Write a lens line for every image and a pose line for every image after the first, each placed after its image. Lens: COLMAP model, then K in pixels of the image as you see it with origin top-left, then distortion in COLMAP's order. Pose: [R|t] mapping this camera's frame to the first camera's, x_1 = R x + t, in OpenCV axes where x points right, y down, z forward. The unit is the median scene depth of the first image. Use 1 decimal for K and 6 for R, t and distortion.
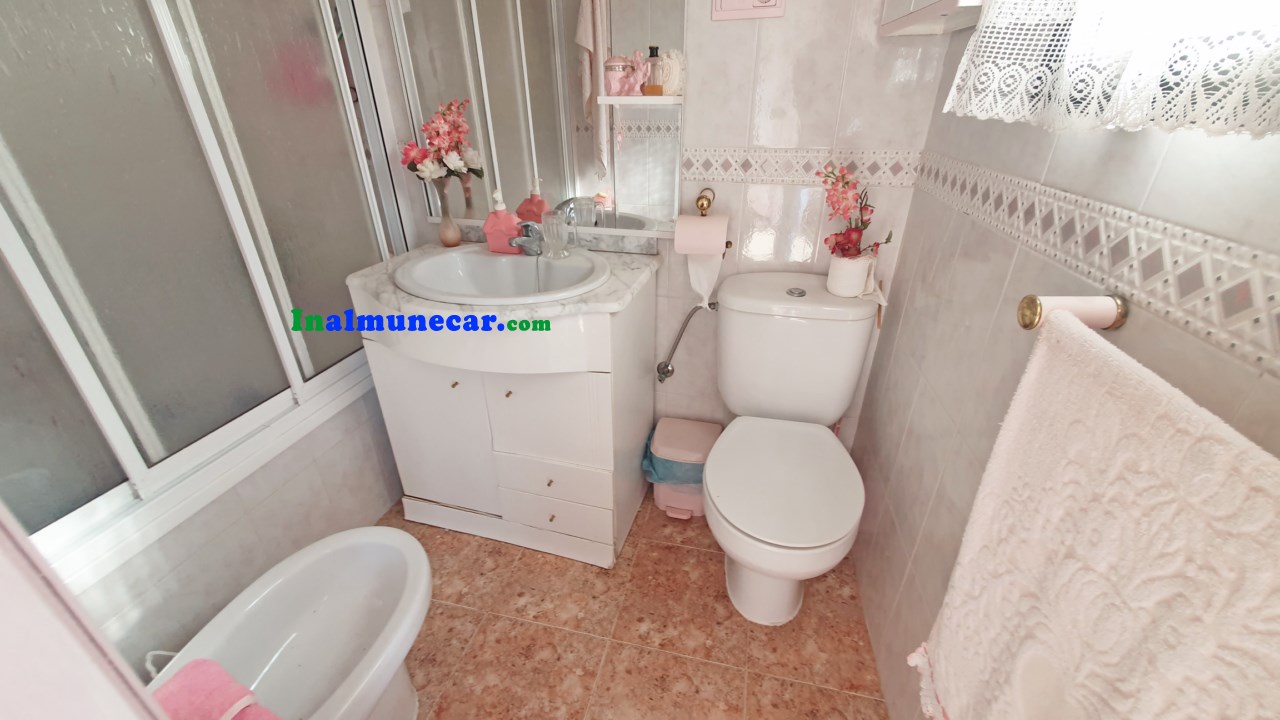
lens RADIAL K [[505.8, 0, 639.5], [0, 505.8, 363.8], [0, 0, 1]] dist [0.013919, -0.003814]
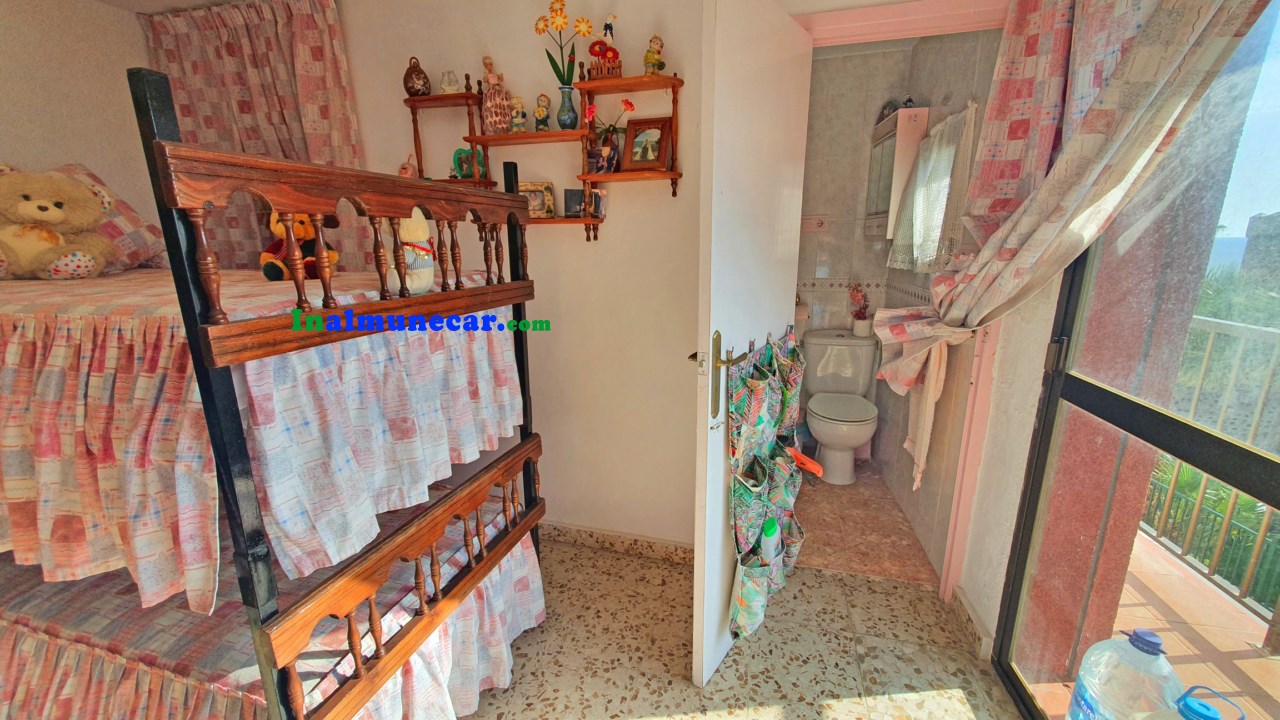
lens RADIAL K [[505.8, 0, 639.5], [0, 505.8, 363.8], [0, 0, 1]] dist [0.013919, -0.003814]
pose [[0.999720, -0.000626, -0.023663, -0.577499], [-0.005137, 0.970092, -0.242682, 0.575569], [0.023108, 0.242736, 0.969817, -1.293333]]
